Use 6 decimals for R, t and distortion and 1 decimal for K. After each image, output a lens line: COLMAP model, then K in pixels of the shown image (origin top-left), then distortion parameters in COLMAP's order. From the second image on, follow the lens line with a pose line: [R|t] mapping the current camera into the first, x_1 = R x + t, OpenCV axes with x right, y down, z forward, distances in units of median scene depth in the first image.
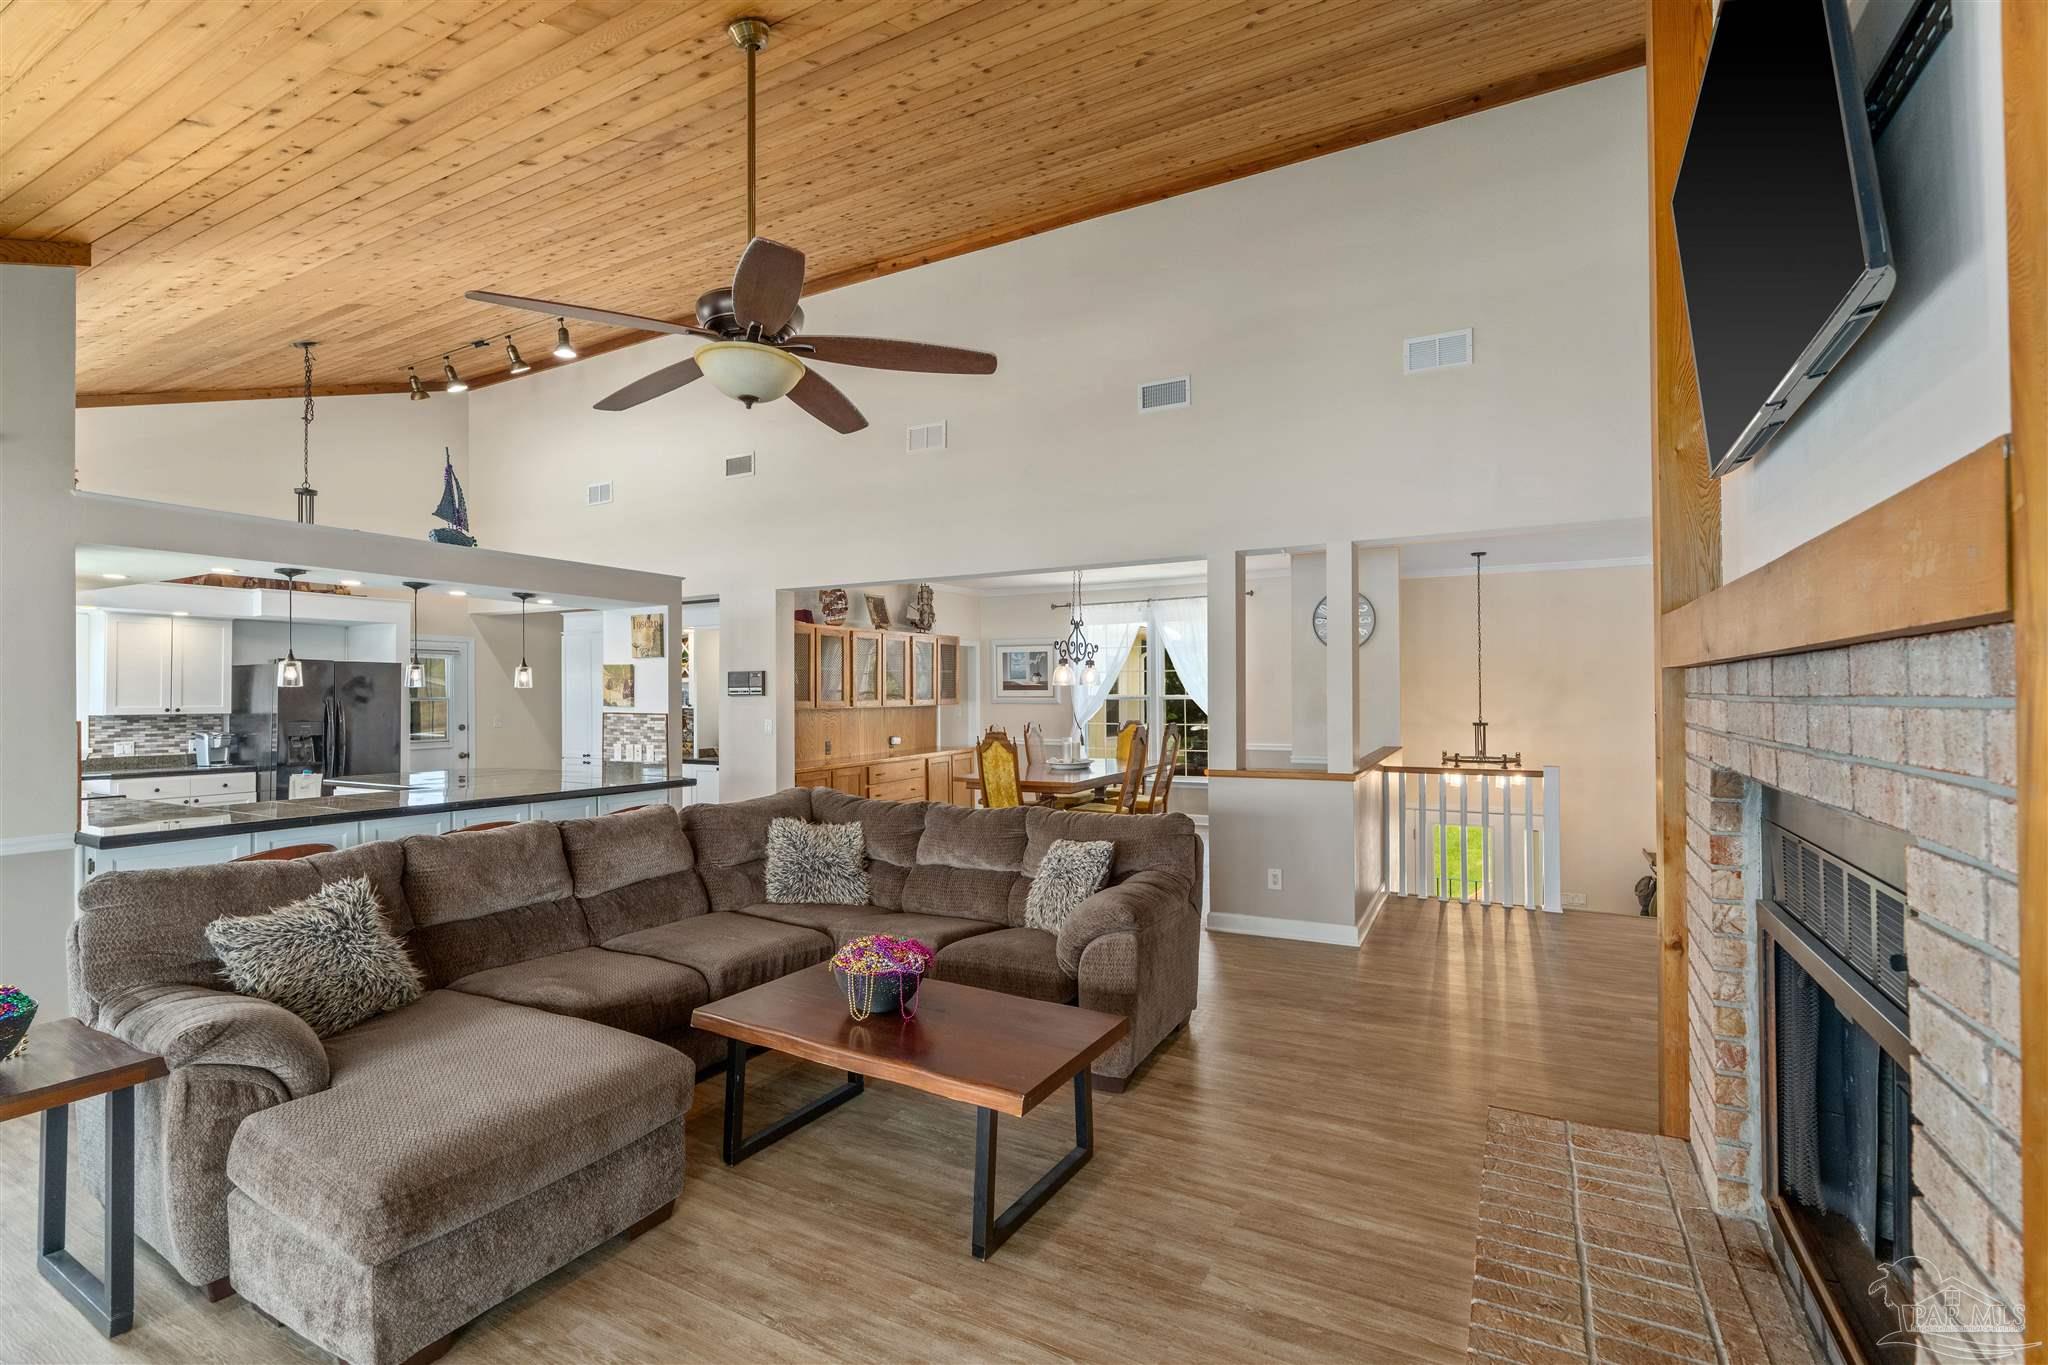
lens RADIAL K [[914.6, 0, 1014.2], [0, 914.6, 684.1], [0, 0, 1]] dist [-0.008260, 0.000227]
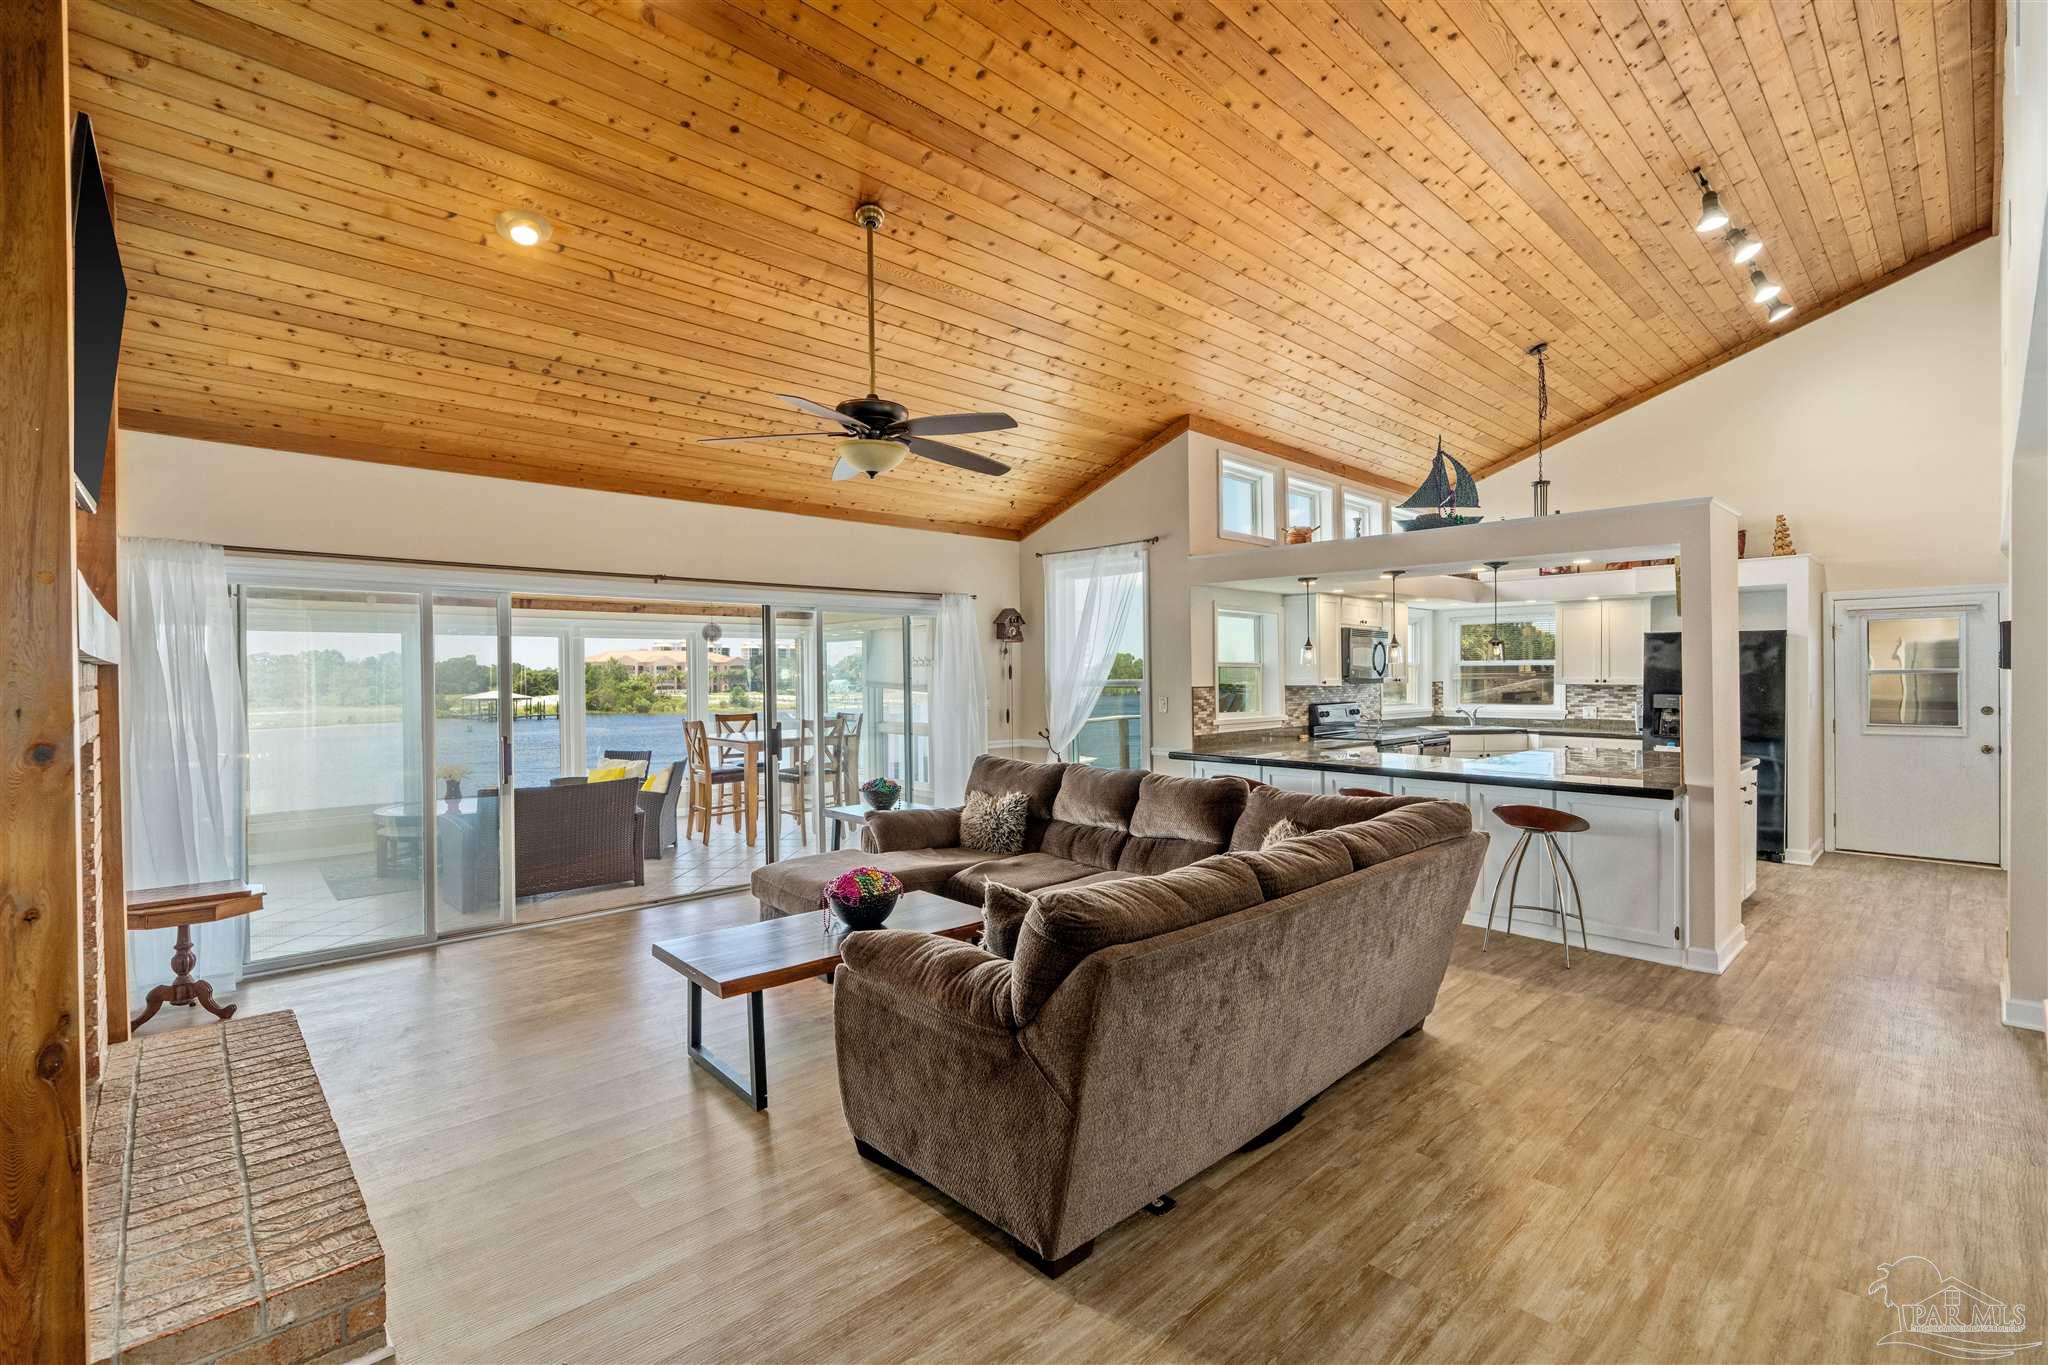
lens RADIAL K [[914.6, 0, 1018.1], [0, 914.6, 680.5], [0, 0, 1]] dist [-0.008260, 0.000227]
pose [[-0.317422, 0.011927, -0.948210, 0.820187], [0.018654, 0.999806, 0.006331, 0.014919], [0.948101, -0.015679, -0.317582, 1.354146]]
